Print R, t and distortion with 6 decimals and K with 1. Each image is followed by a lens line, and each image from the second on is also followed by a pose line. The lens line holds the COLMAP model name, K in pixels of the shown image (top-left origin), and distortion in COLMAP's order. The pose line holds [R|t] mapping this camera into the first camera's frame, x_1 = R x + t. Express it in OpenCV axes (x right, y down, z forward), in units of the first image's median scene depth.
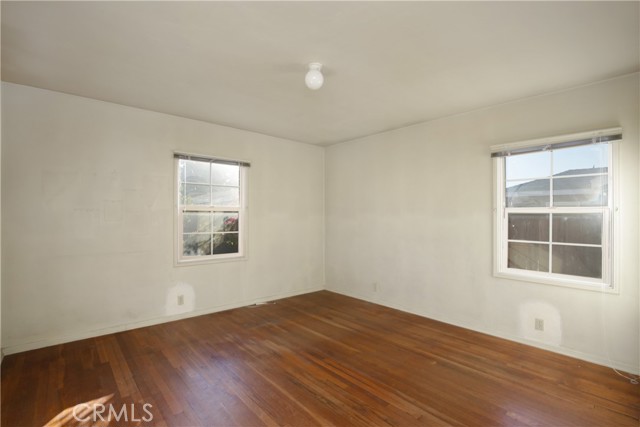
lens RADIAL K [[304.0, 0, 320.0], [0, 304.0, 213.5], [0, 0, 1]] dist [-0.002422, -0.000174]
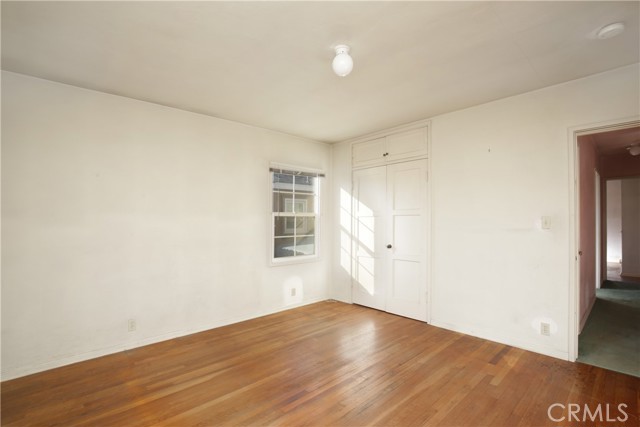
lens RADIAL K [[304.0, 0, 320.0], [0, 304.0, 213.5], [0, 0, 1]] dist [-0.002422, -0.000174]
pose [[-0.044680, 0.022656, 0.998744, -0.725247], [-0.008366, 0.999699, -0.023051, 0.016800], [-0.998966, -0.009386, -0.044477, 0.890835]]
